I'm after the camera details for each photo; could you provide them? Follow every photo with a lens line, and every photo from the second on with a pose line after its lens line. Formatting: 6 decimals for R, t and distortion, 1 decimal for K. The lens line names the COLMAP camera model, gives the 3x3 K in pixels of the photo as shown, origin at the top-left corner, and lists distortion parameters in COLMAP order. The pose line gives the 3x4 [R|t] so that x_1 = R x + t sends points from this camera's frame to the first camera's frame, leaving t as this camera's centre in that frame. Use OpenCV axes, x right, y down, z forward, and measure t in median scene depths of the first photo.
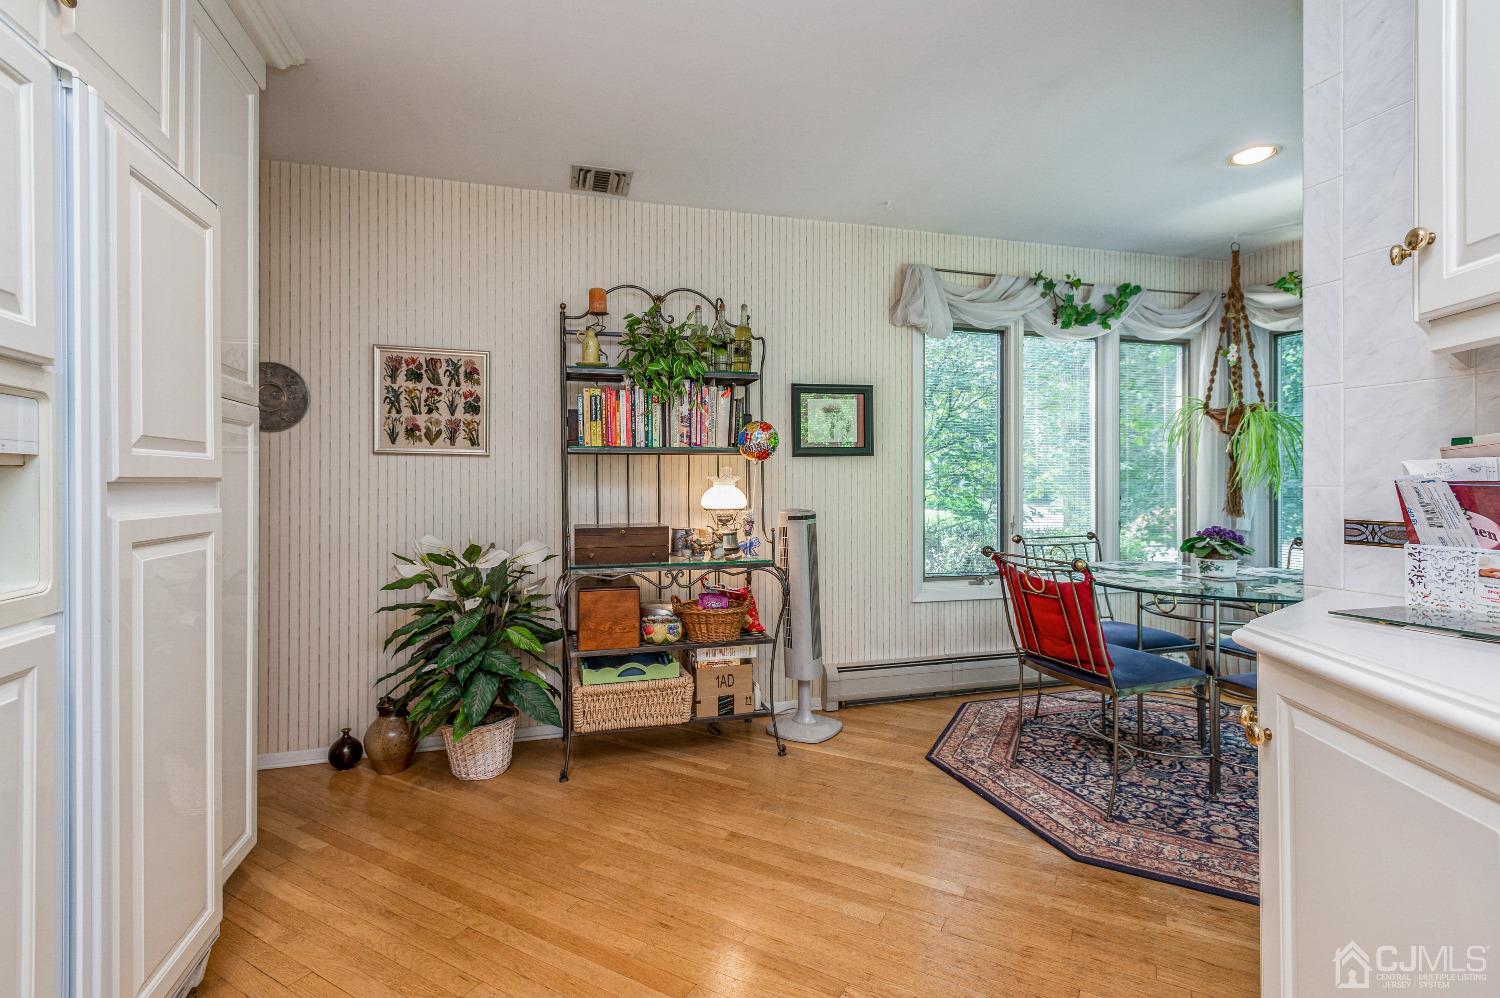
lens RADIAL K [[698.9, 0, 746.2], [0, 698.9, 486.7], [0, 0, 1]] dist [0.023749, -0.010246]
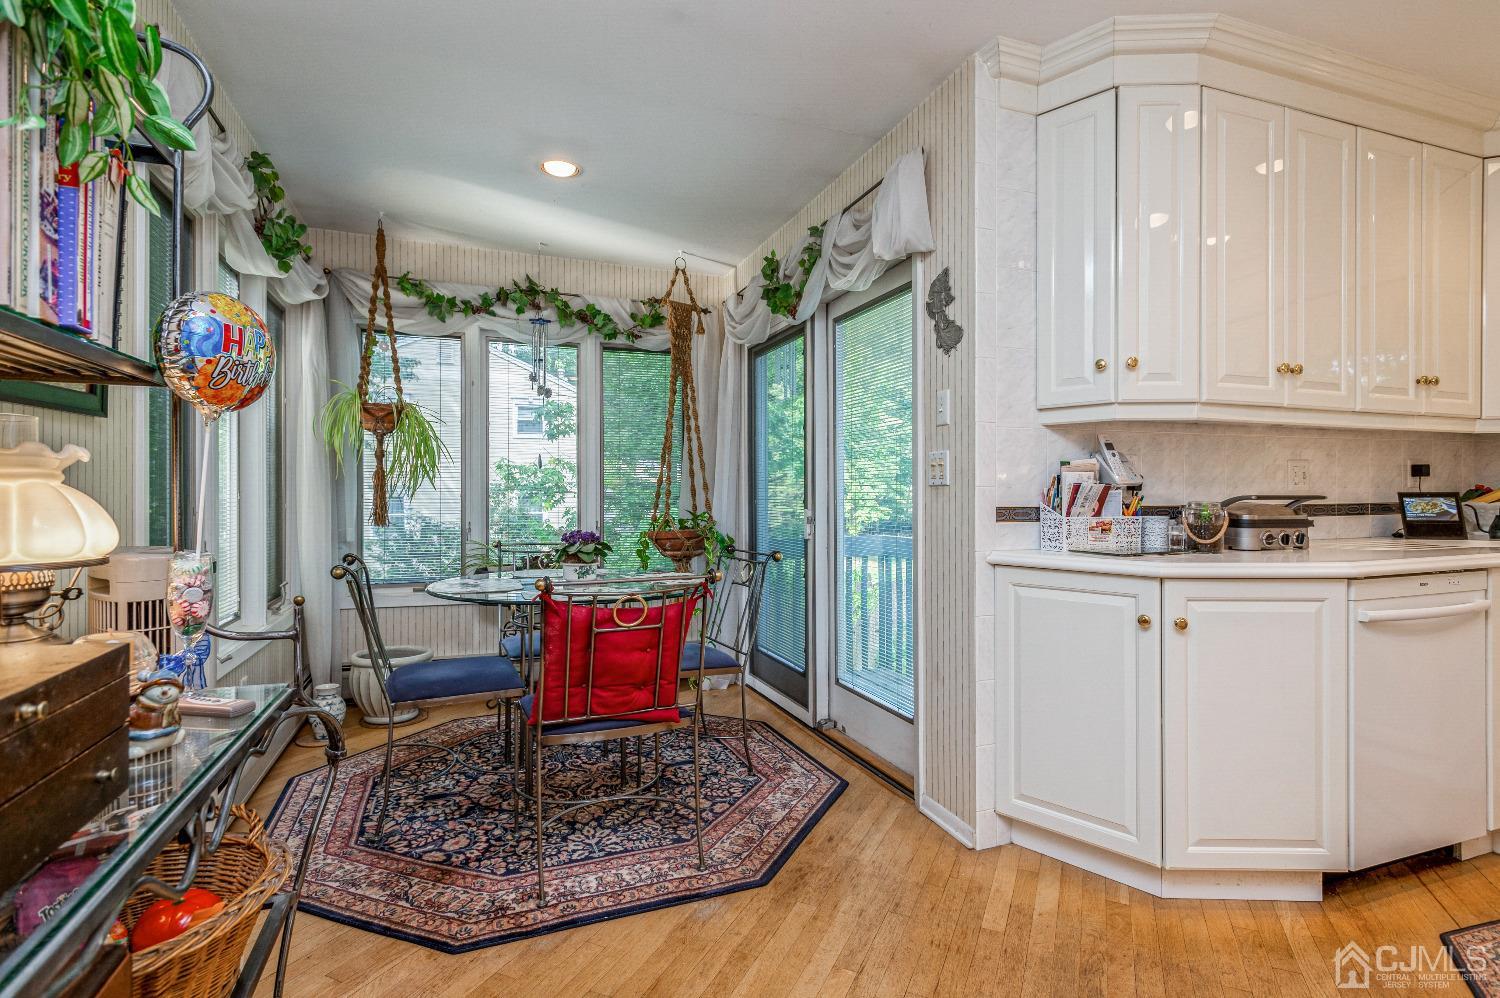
lens RADIAL K [[744.8, 0, 750.0], [0, 744.8, 499.0], [0, 0, 1]] dist [0.010206, -0.001399]
pose [[-0.082358, -0.003528, 0.996597, -0.432669], [0.005784, 0.999975, 0.004018, 0.009695], [-0.996586, 0.006095, -0.082336, 0.912532]]
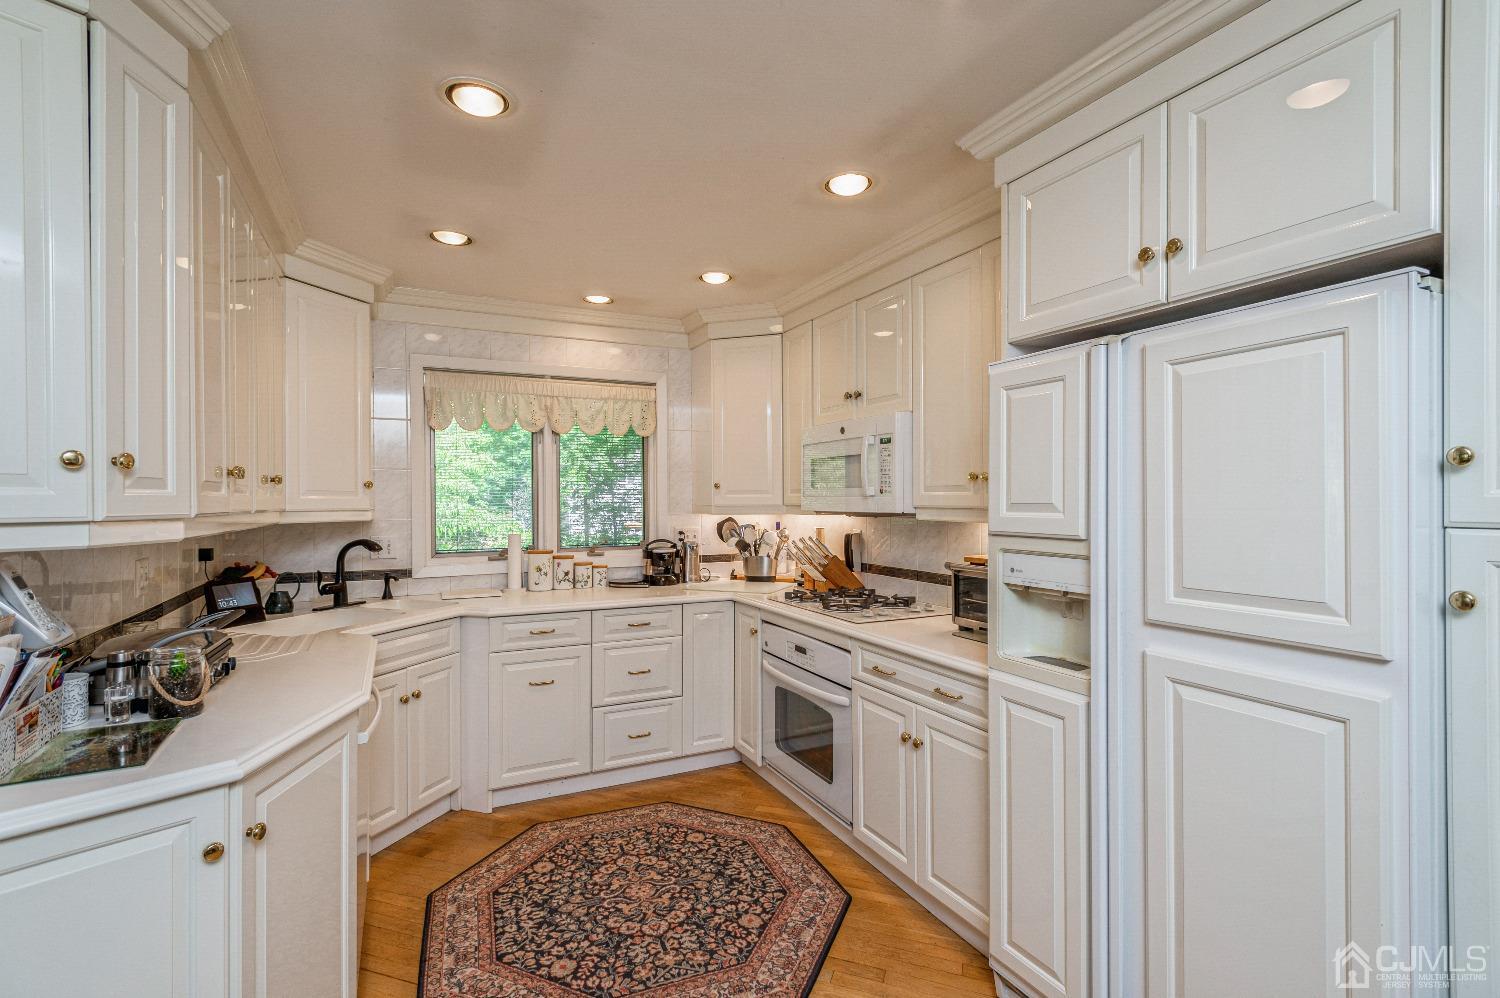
lens RADIAL K [[698.1, 0, 750.0], [0, 698.1, 499.0], [0, 0, 1]] dist [0.003095, -0.000346]
pose [[-0.982843, 0.000480, -0.184444, 0.028361], [-0.000269, 0.999992, 0.004038, -0.116928], [0.184445, 0.004018, -0.982835, 1.002599]]
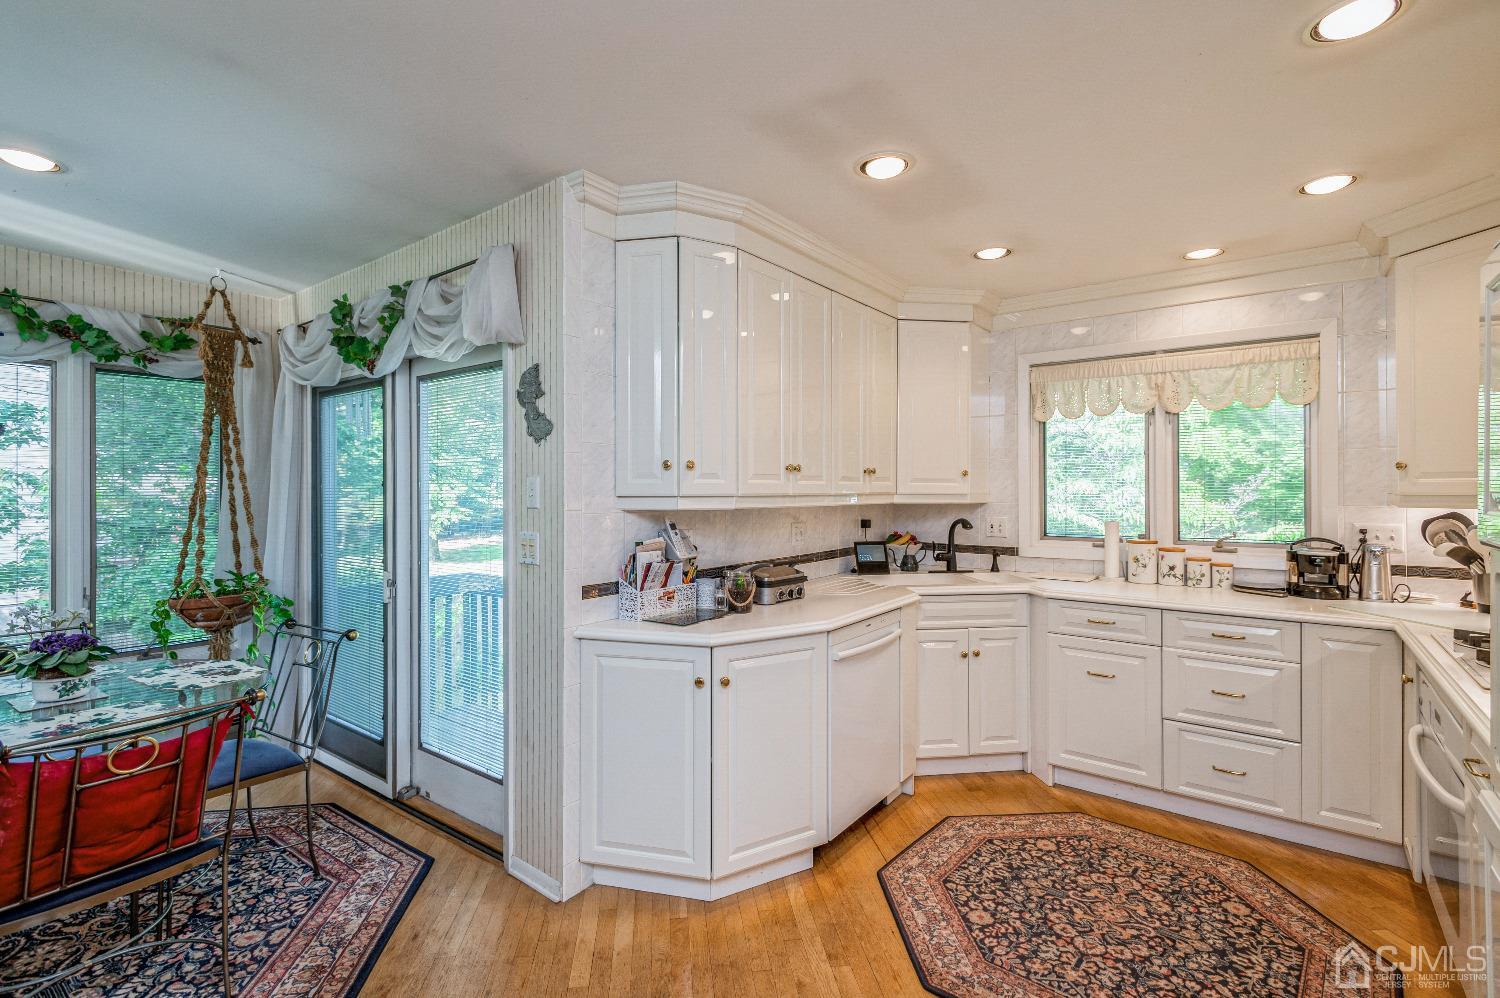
lens RADIAL K [[698.9, 0, 746.2], [0, 698.9, 486.7], [0, 0, 1]] dist [0.023749, -0.010246]
pose [[-0.600169, -0.000596, 0.799873, -0.447311], [0.003019, 0.999991, 0.003011, -0.114460], [-0.799868, 0.004222, -0.600162, 0.931125]]
